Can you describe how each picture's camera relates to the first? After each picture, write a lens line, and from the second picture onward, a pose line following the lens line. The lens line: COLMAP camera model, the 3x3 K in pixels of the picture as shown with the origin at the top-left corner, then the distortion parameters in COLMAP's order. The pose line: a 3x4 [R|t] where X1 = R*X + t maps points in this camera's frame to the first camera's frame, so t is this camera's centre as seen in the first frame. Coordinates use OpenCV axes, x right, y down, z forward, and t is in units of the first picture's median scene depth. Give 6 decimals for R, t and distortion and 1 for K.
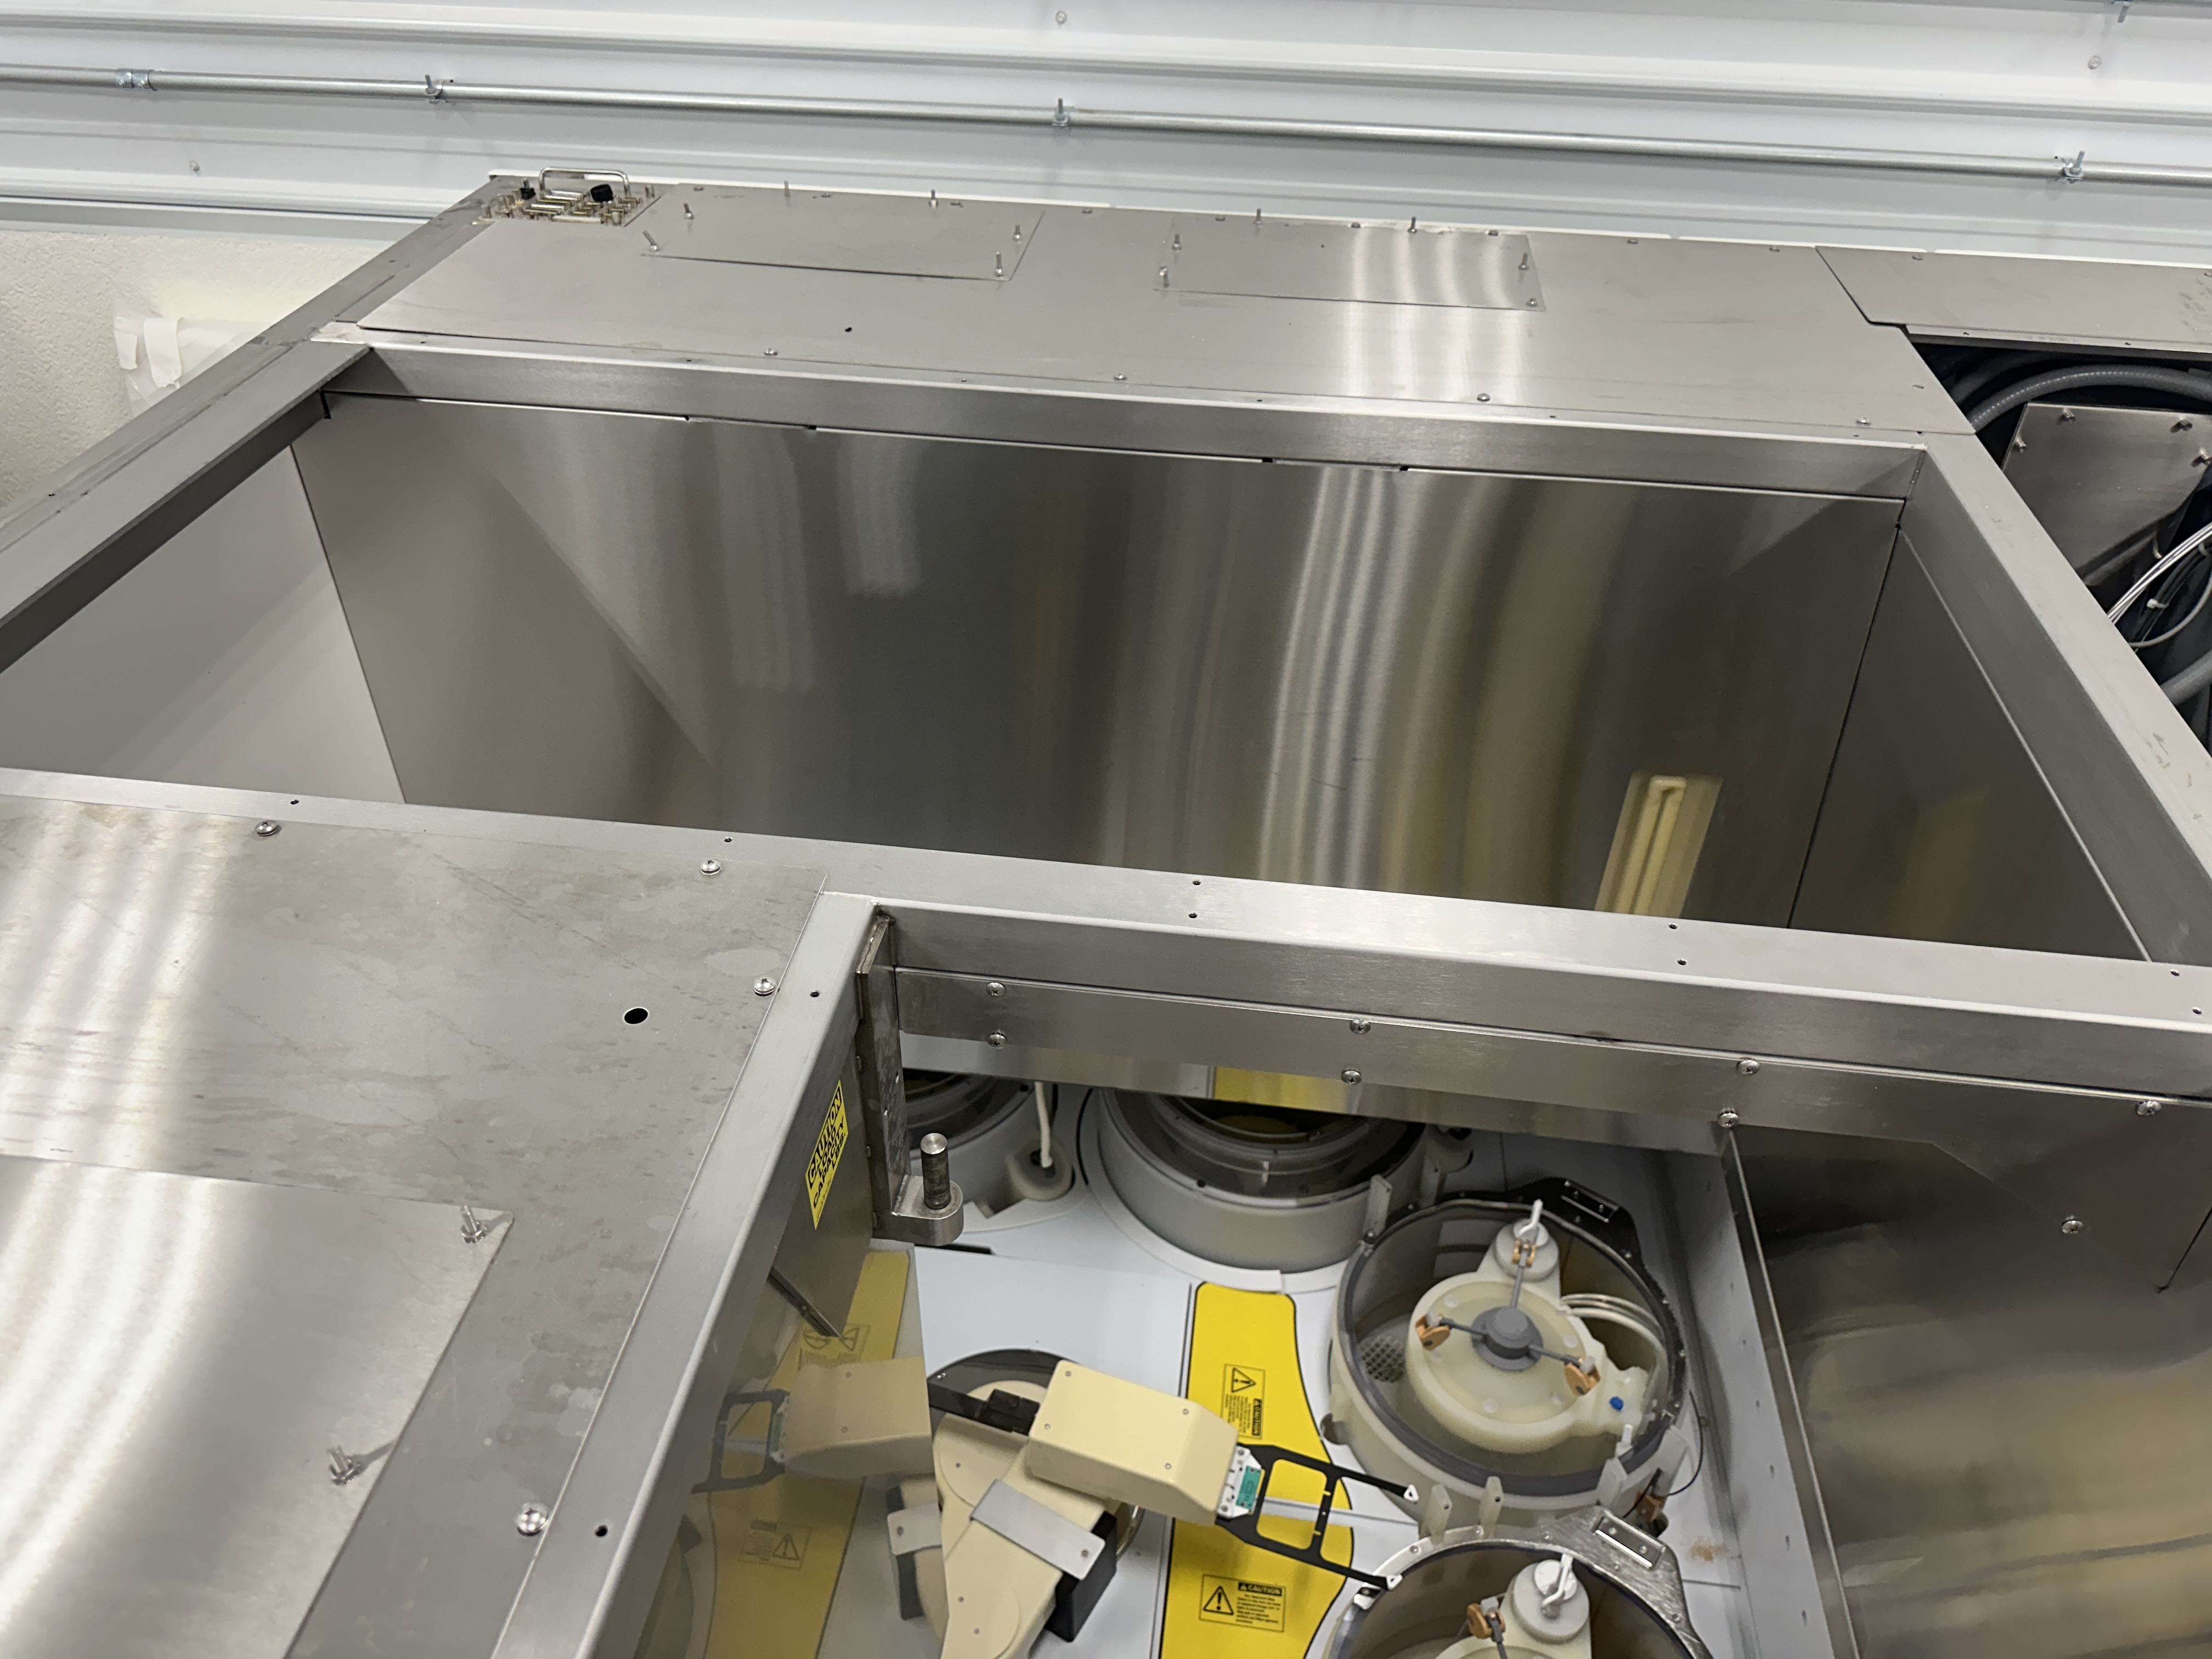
lens RADIAL K [[1558.1, 0, 1133.8], [0, 1558.1, 835.0], [0, 0, 1]] dist [0.055076, -0.064017]
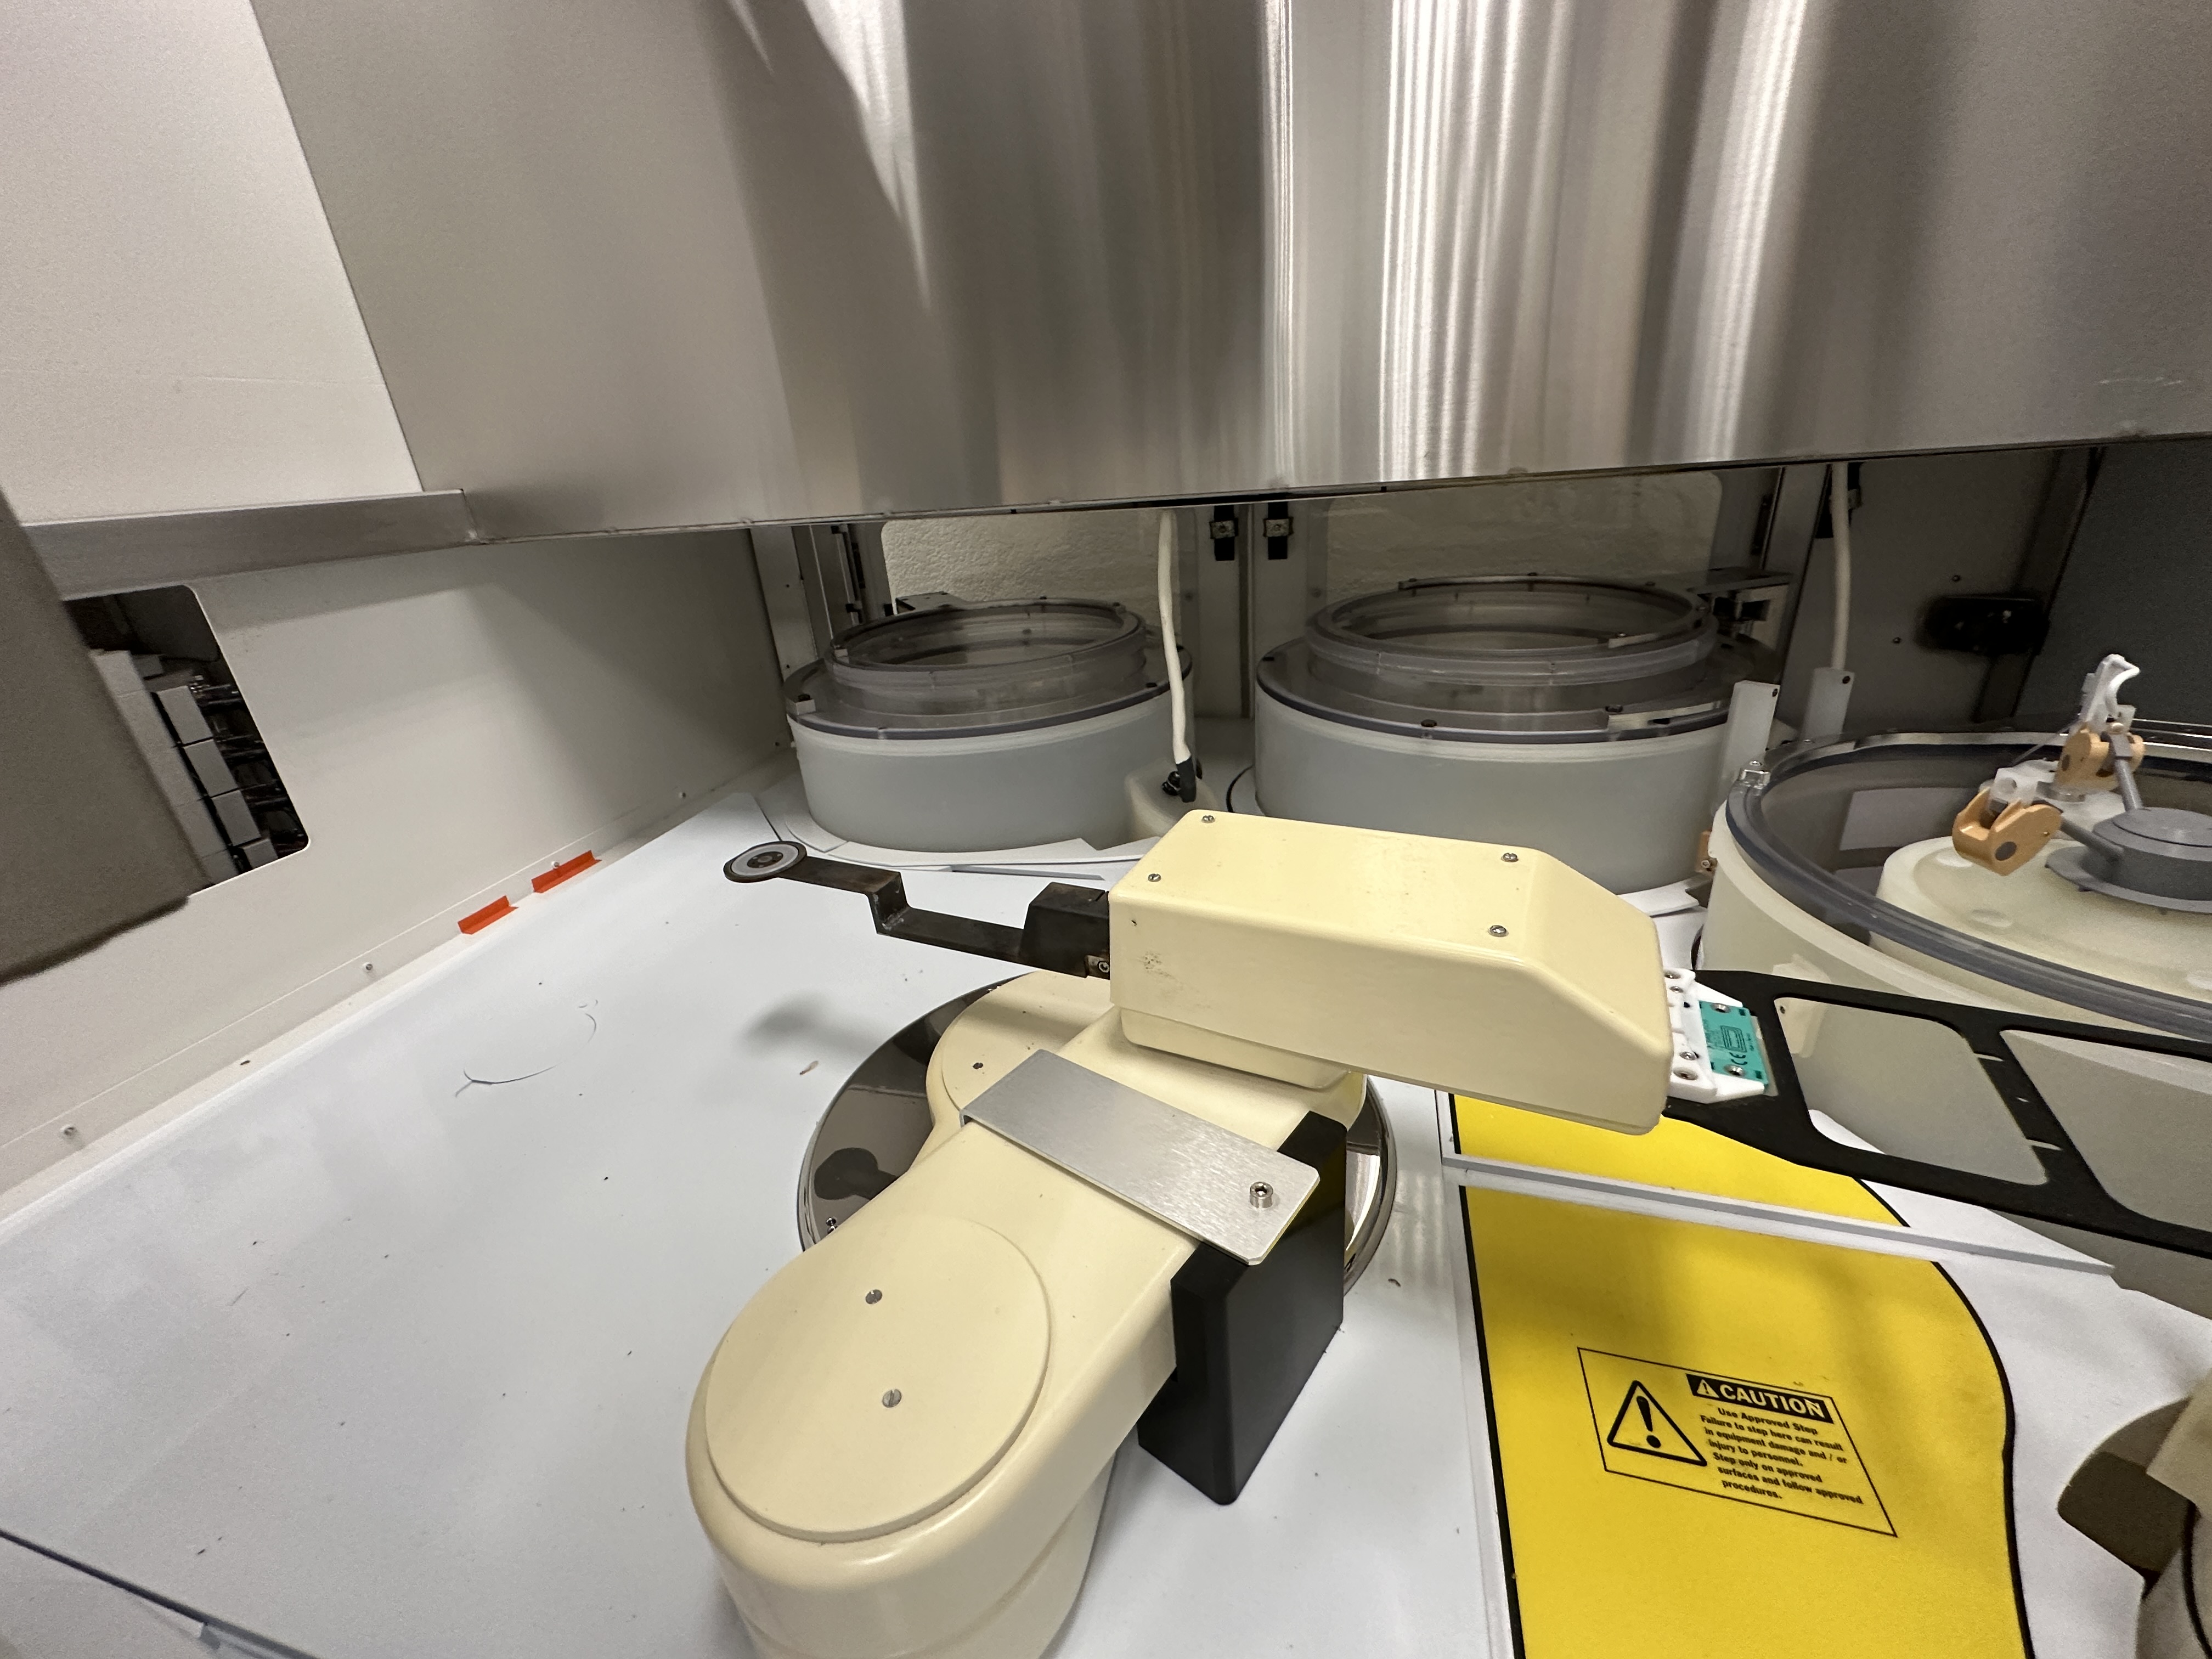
lens RADIAL K [[887.5, 0, 1108.8], [0, 887.5, 821.6], [0, 0, 1]] dist [-0.003660, 0.001527]
pose [[0.984576, -0.035170, -0.171389, -0.026431], [-0.008842, 0.968335, -0.249499, 0.401819], [0.174736, 0.247166, 0.953088, 0.745051]]
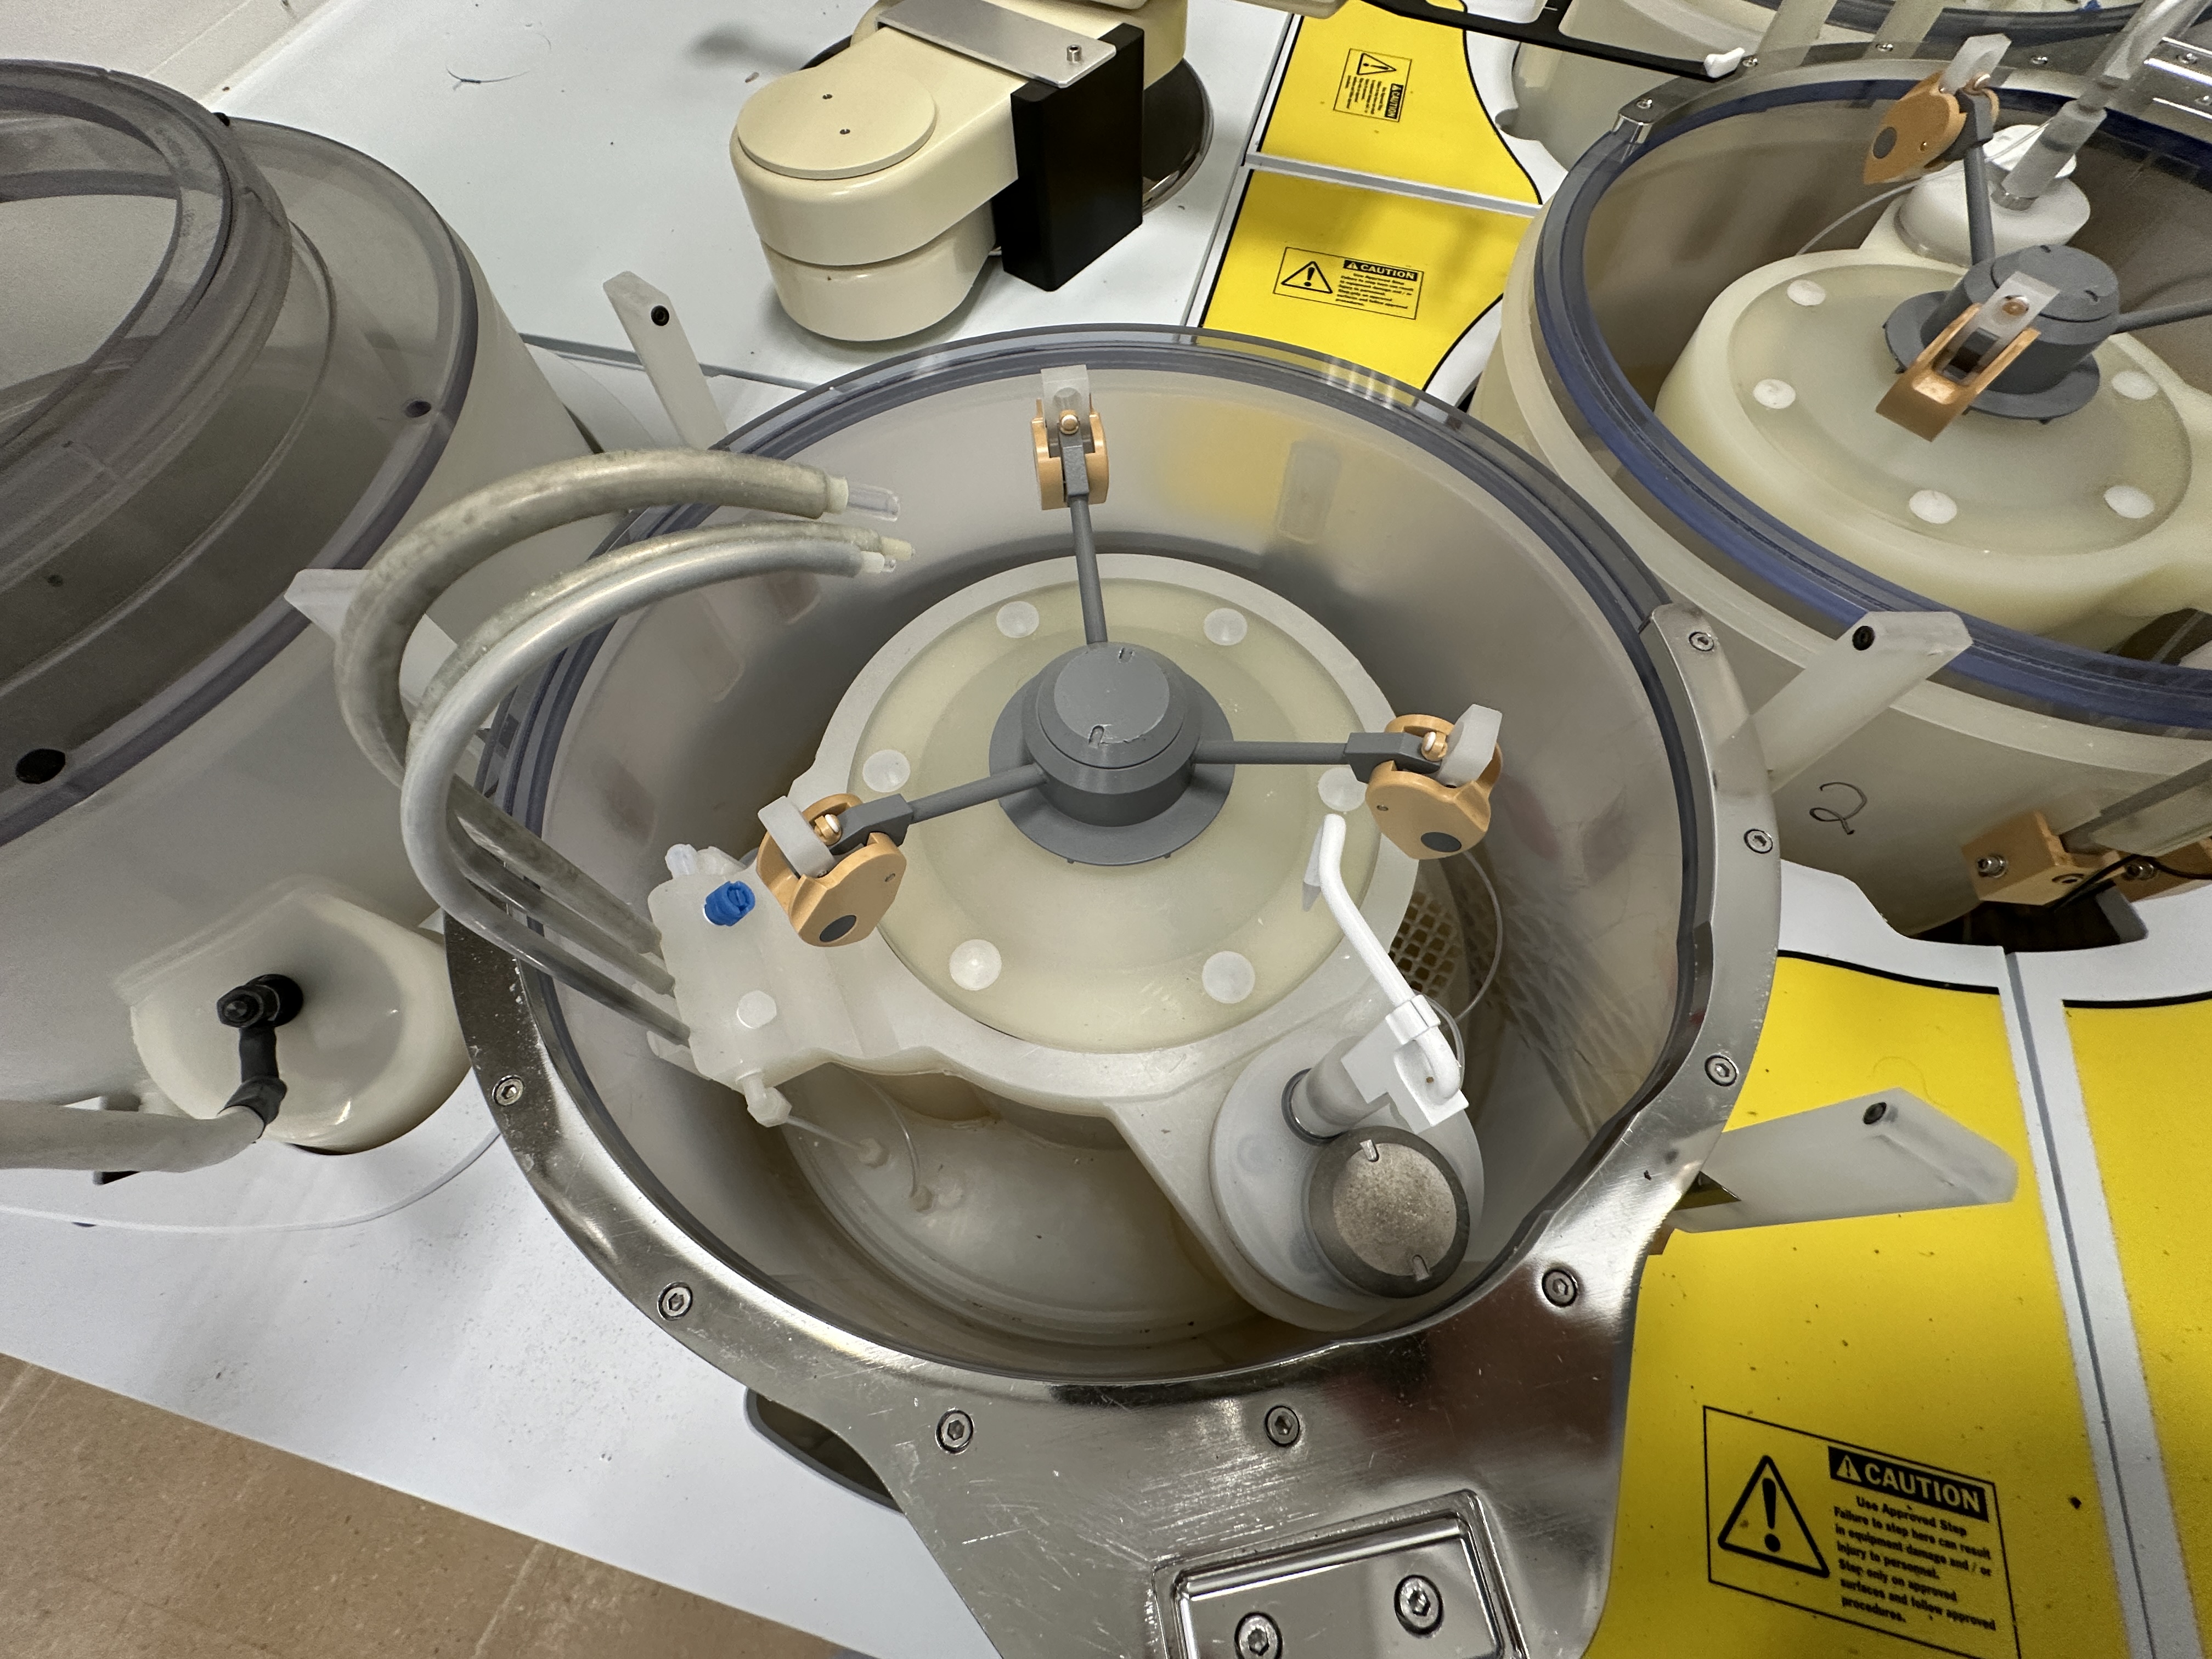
lens RADIAL K [[887.5, 0, 1107.4], [0, 887.5, 834.2], [0, 0, 1]] dist [-0.003660, 0.001527]
pose [[0.990100, 0.105888, -0.092135, 0.031261], [-0.053629, 0.892003, 0.448837, 0.522481], [0.129711, -0.439453, 0.888851, 0.591222]]
